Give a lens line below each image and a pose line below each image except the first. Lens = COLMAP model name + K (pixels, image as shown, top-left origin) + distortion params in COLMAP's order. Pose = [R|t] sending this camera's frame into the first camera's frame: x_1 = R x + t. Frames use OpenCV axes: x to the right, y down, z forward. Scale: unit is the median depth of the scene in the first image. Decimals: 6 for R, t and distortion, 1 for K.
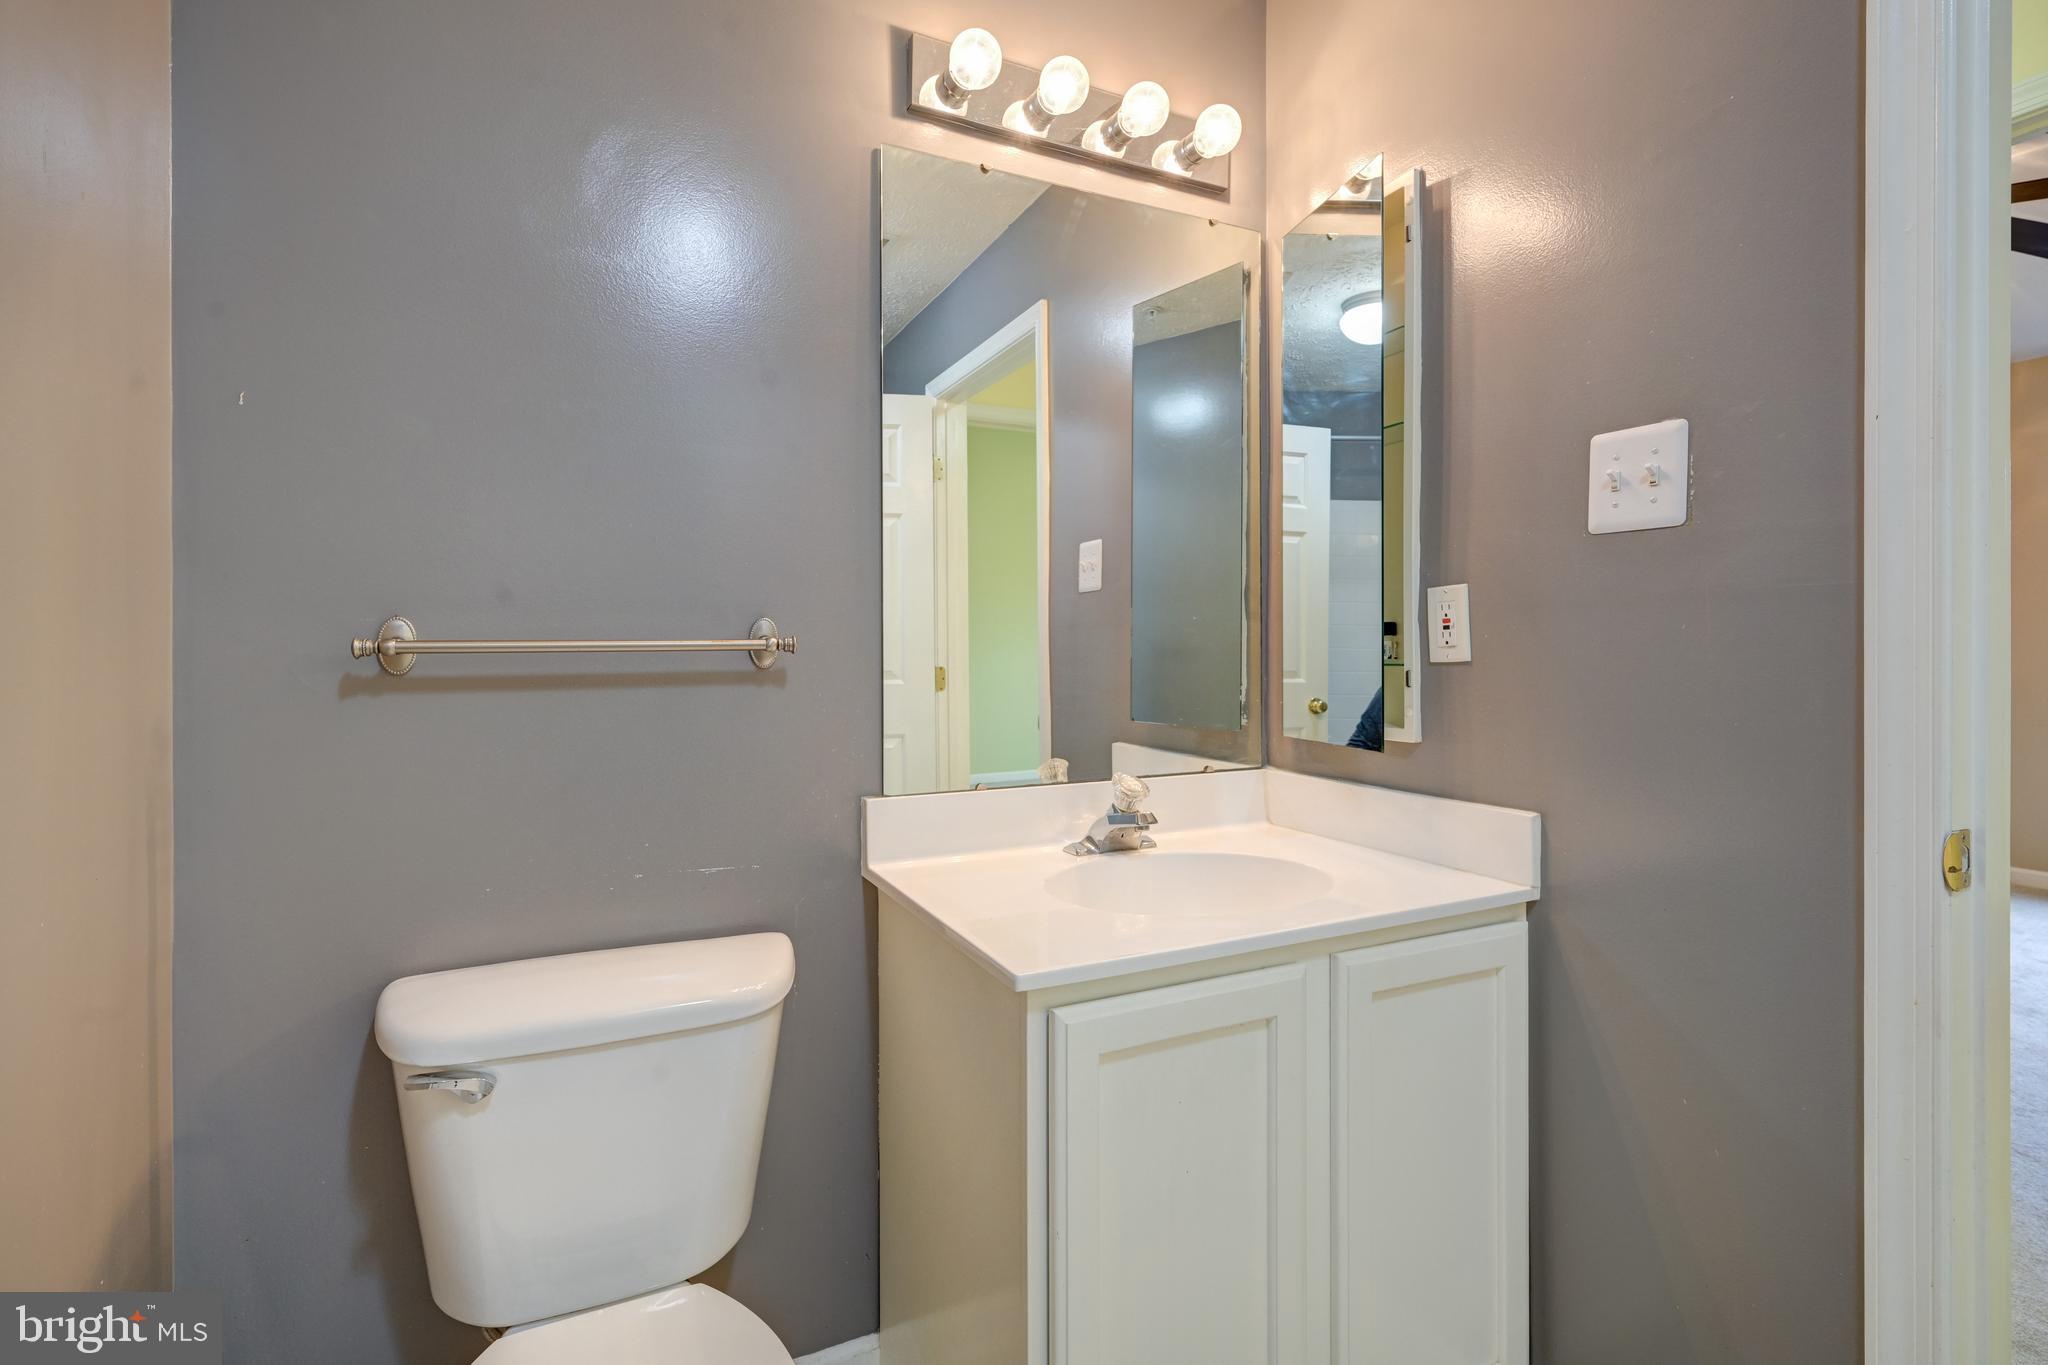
lens RADIAL K [[956.6, 0, 1023.2], [0, 956.6, 665.2], [0, 0, 1]] dist [0.004285, -0.000947]
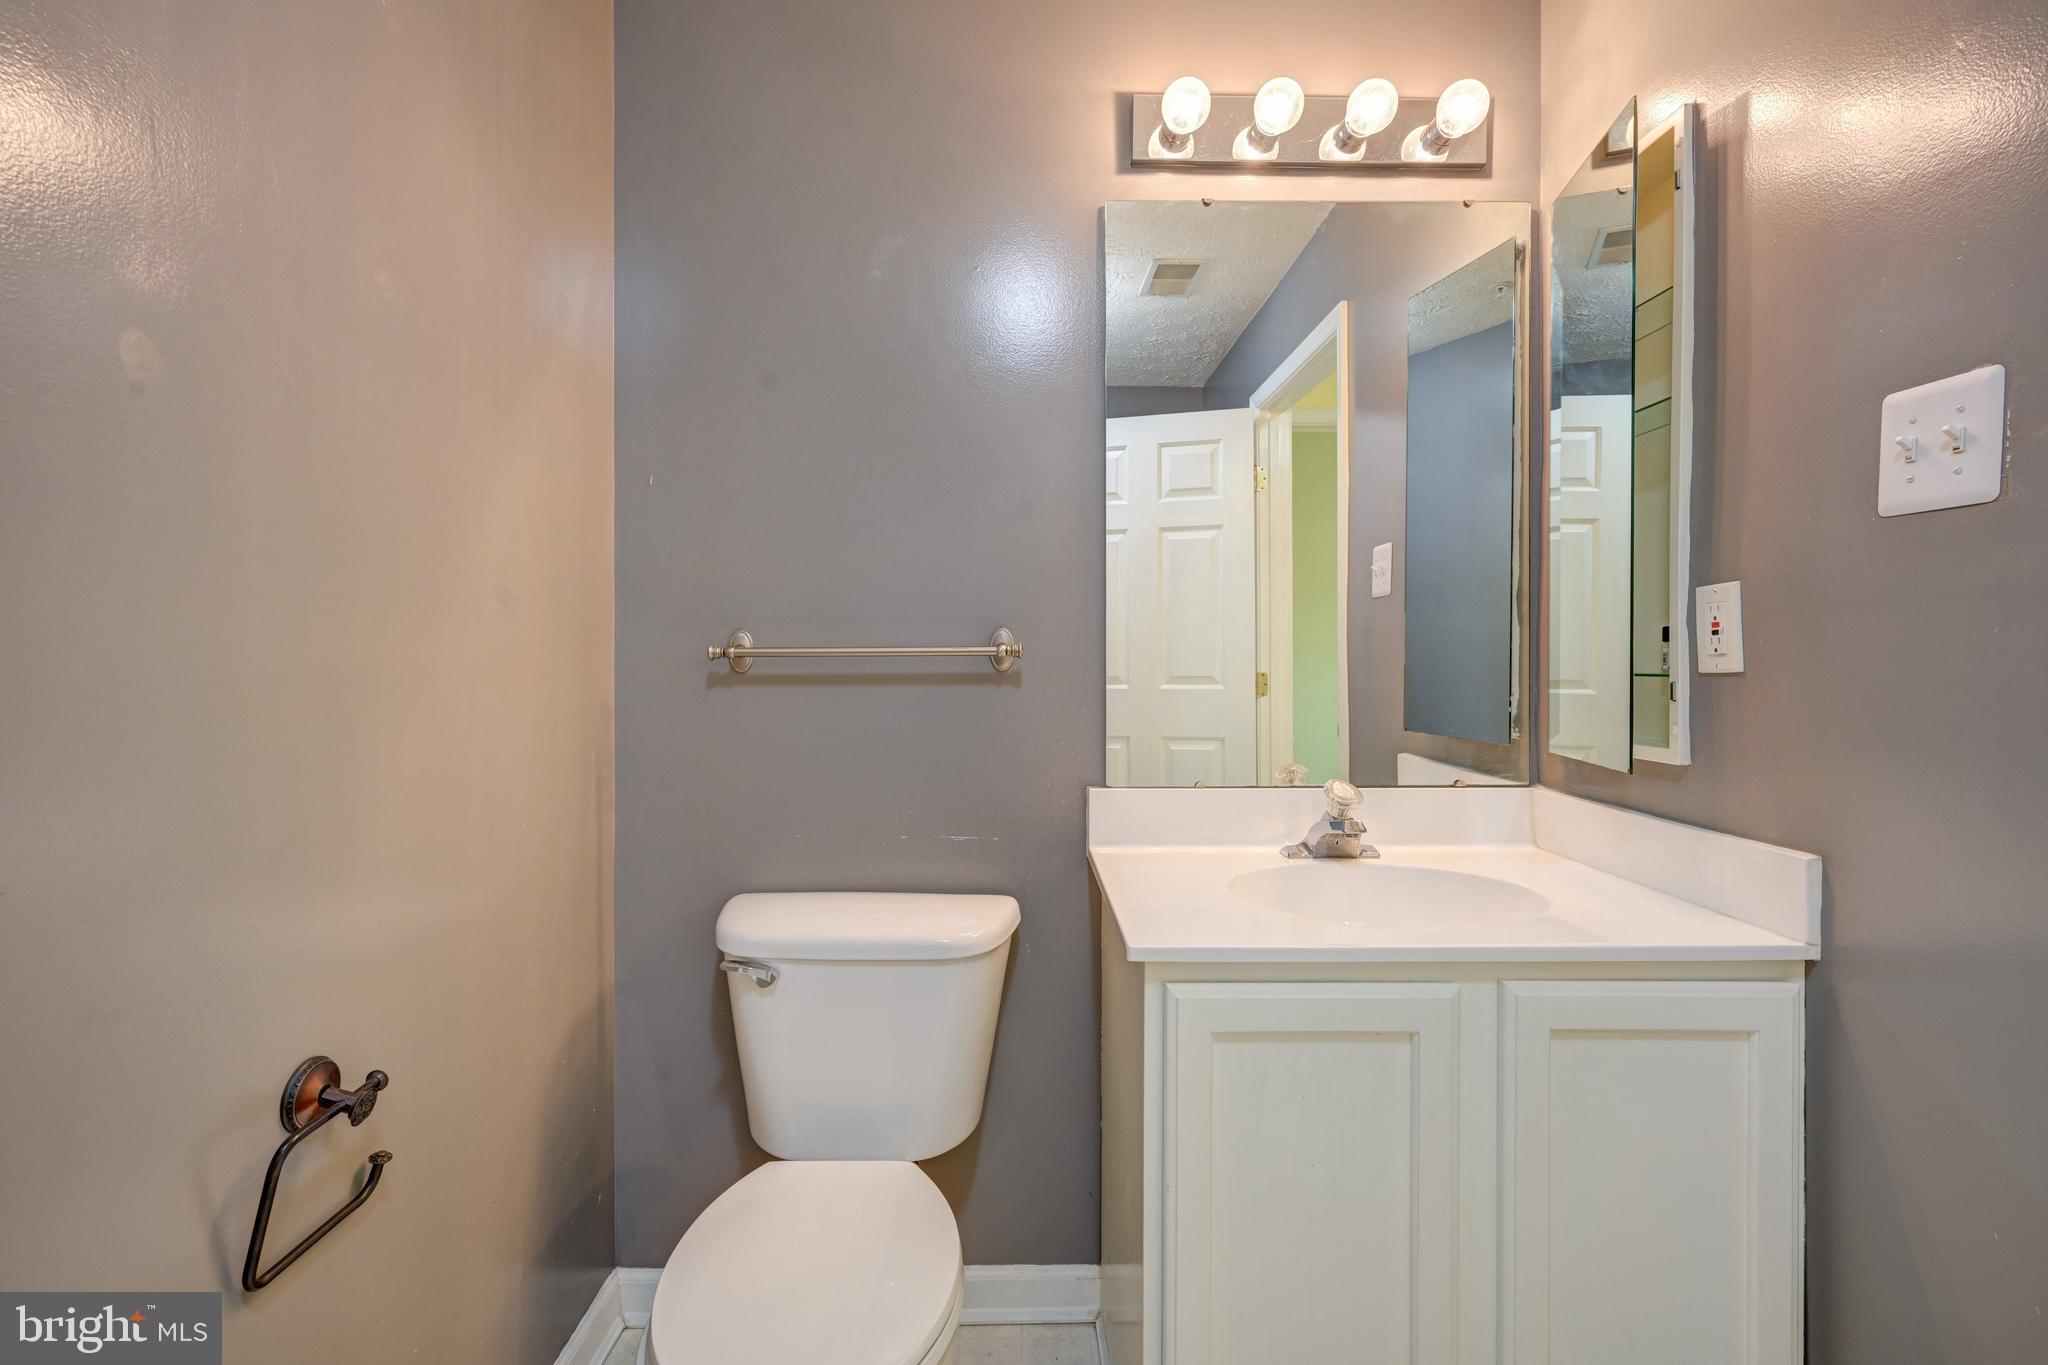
lens RADIAL K [[956.6, 0, 1036.5], [0, 956.6, 678.3], [0, 0, 1]] dist [0.004285, -0.000947]
pose [[0.900387, 0.014530, -0.434847, 0.278136], [-0.011487, 0.999888, 0.009626, 0.000410], [0.434938, -0.003672, 0.900453, -0.041290]]
